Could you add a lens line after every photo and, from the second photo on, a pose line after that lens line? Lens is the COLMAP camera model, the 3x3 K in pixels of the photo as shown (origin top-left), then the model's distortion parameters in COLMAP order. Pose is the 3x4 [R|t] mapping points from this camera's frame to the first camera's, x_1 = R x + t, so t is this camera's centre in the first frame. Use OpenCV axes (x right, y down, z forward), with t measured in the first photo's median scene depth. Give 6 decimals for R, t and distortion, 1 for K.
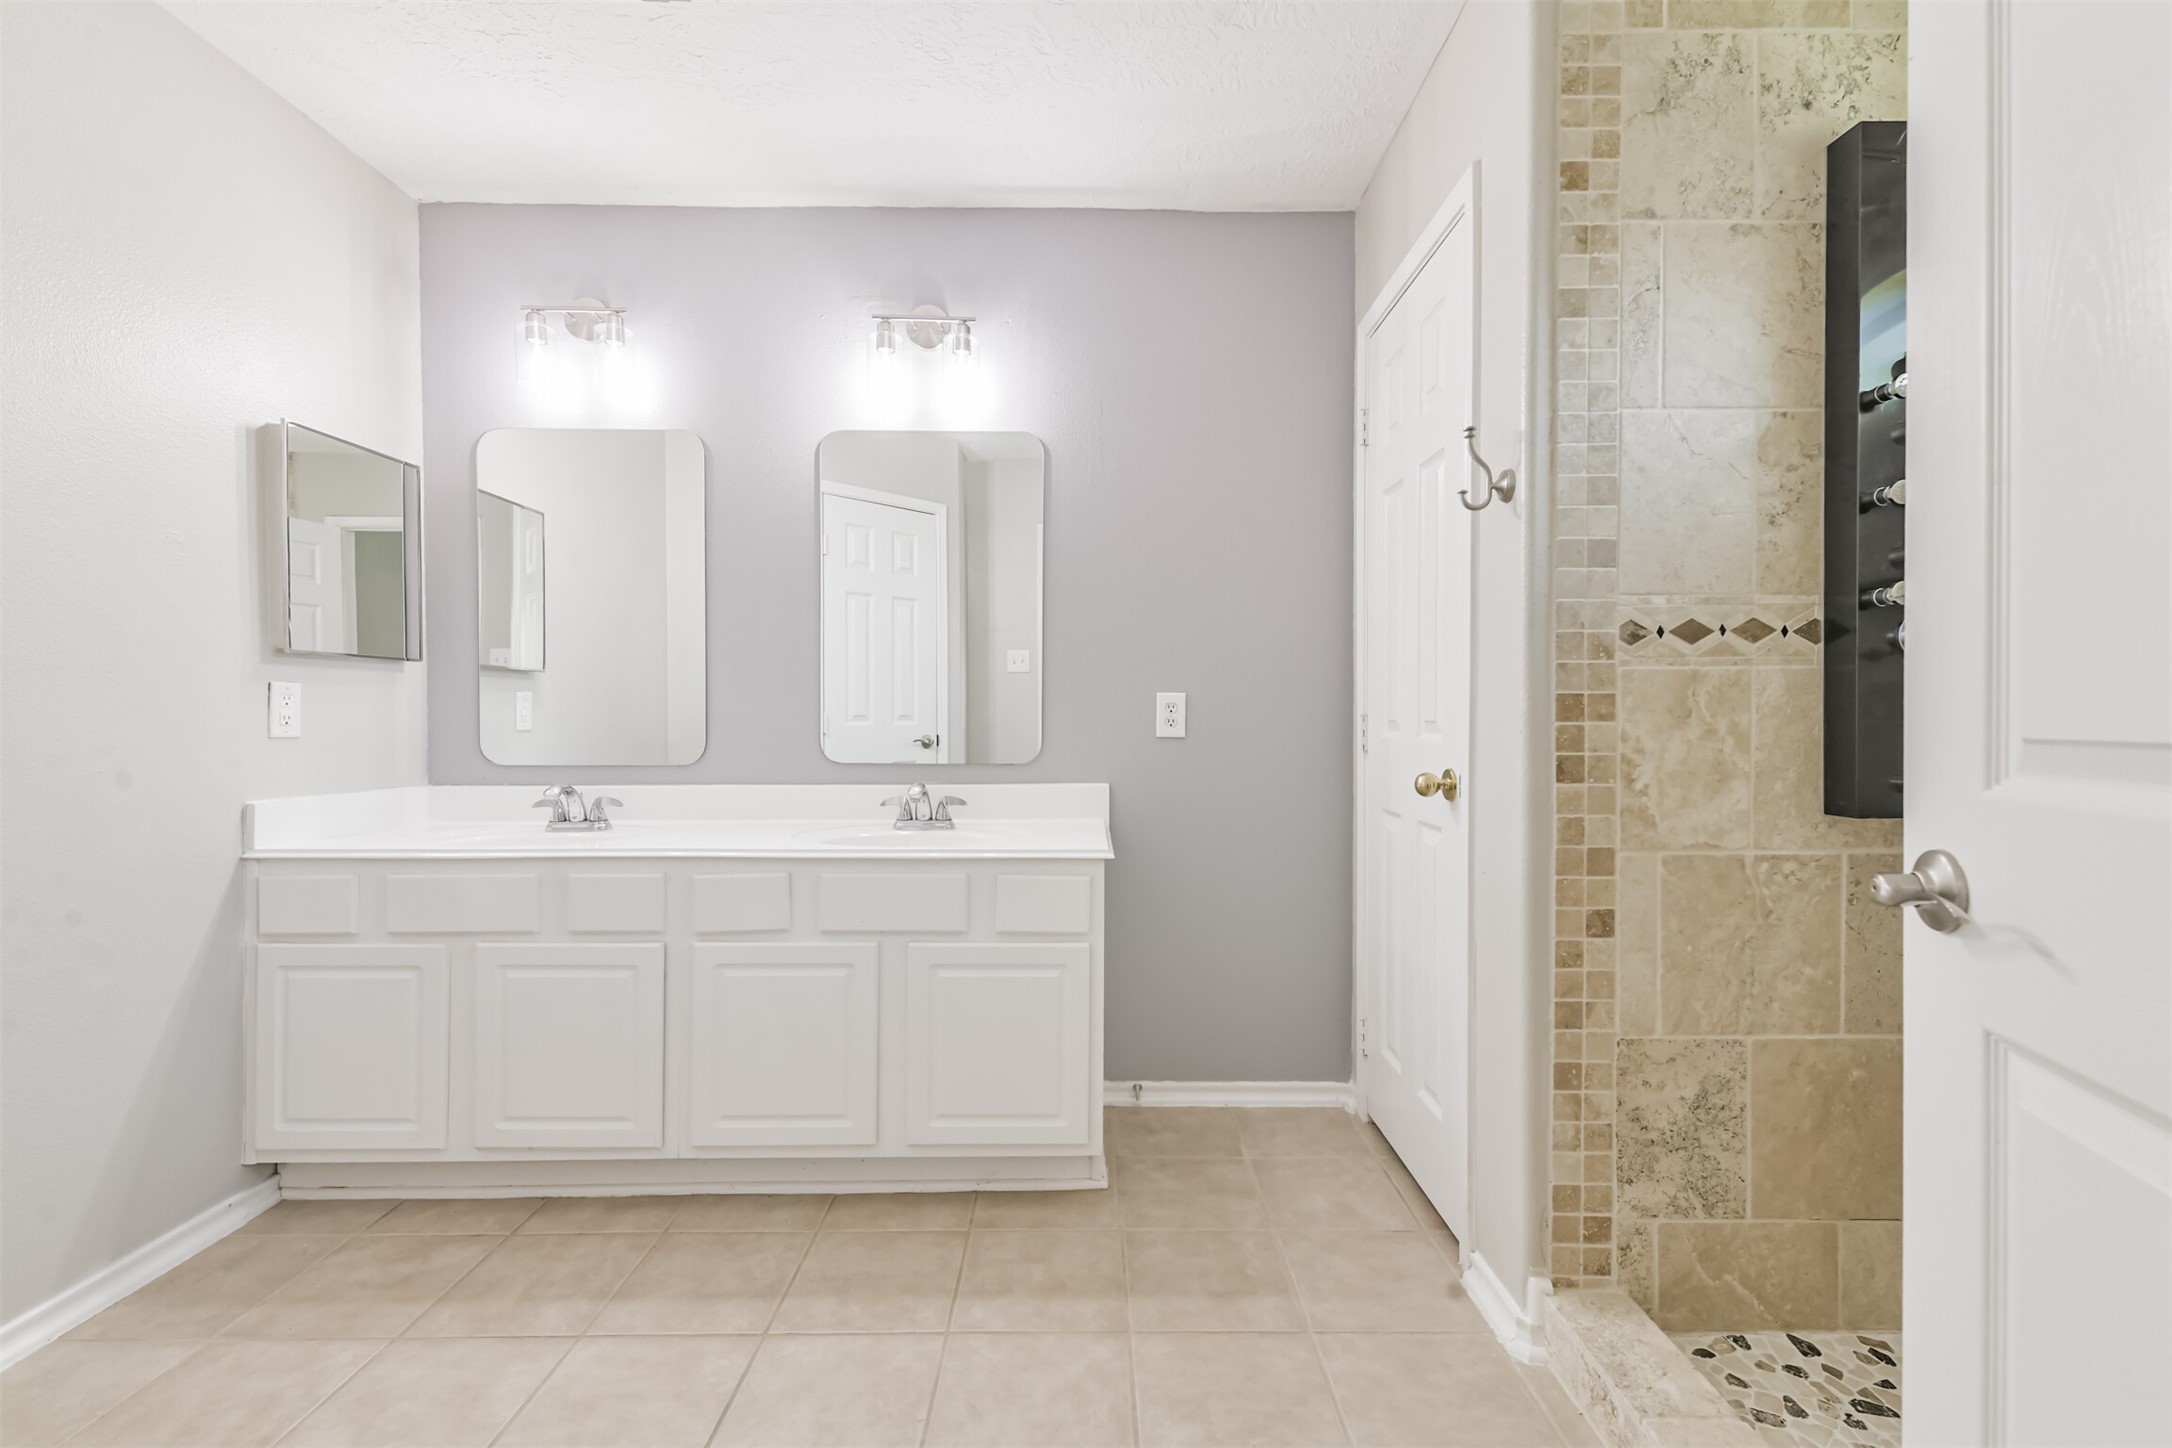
lens RADIAL K [[927.3, 0, 1088.6], [0, 927.3, 741.3], [0, 0, 1]] dist [0.026269, -0.009157]
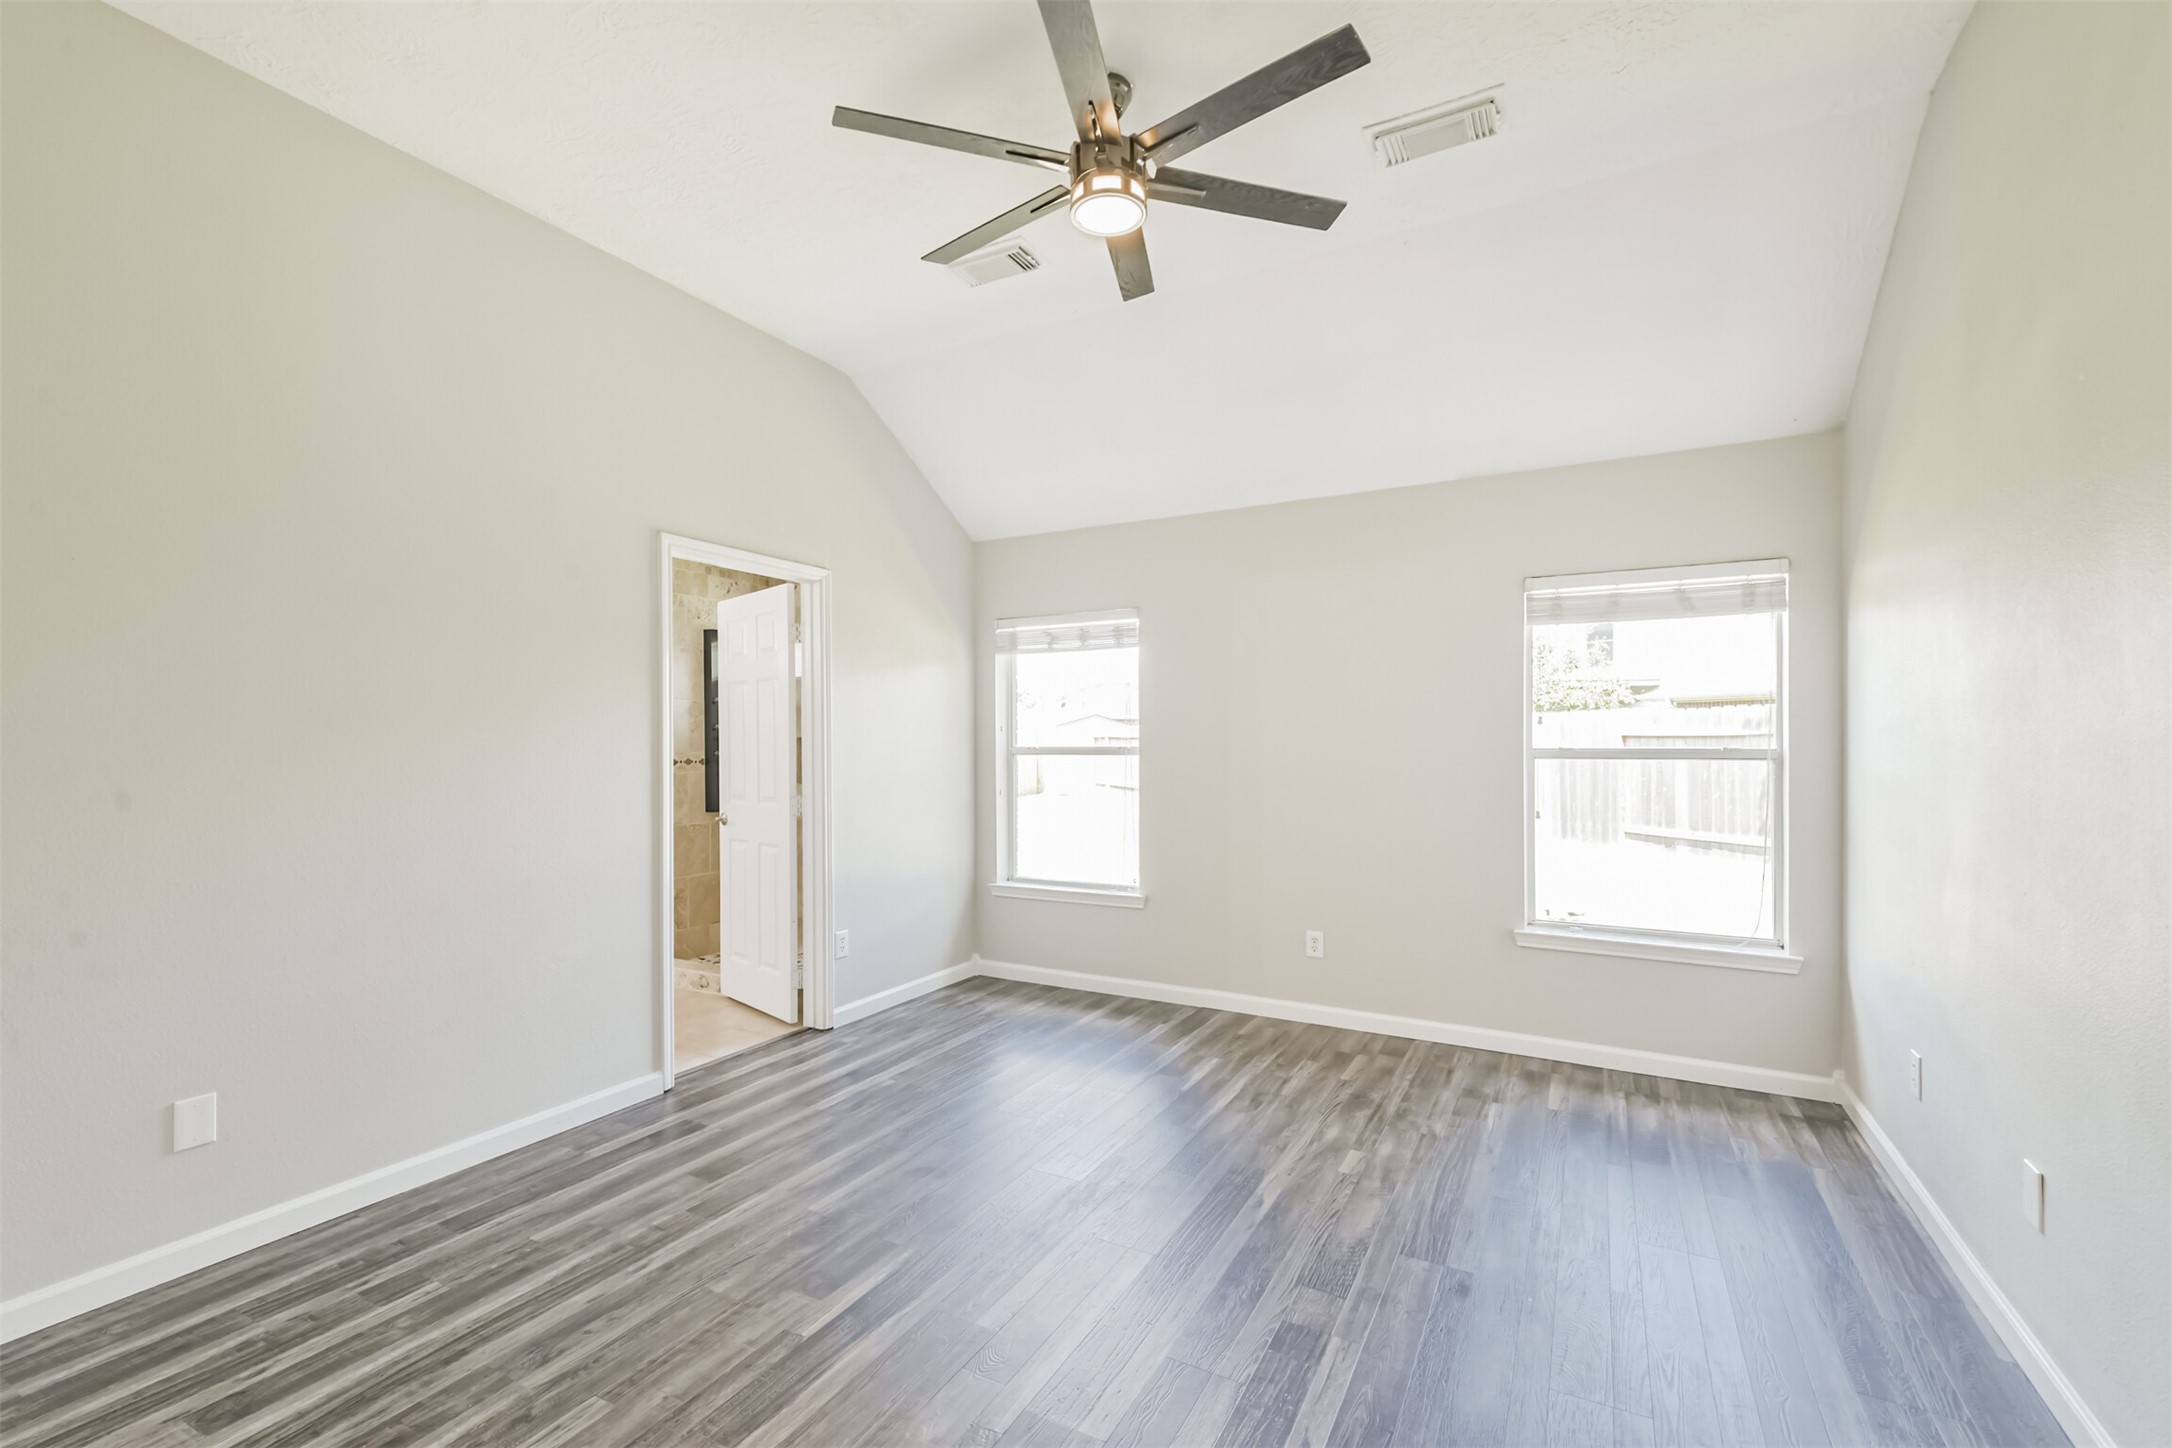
lens RADIAL K [[936.2, 0, 1094.7], [0, 936.2, 726.6], [0, 0, 1]] dist [0.017232, -0.008956]
pose [[0.472874, 0.012636, 0.881039, -1.726278], [0.019693, 0.999496, -0.024905, -0.134606], [-0.880910, 0.029127, 0.472387, -2.072831]]
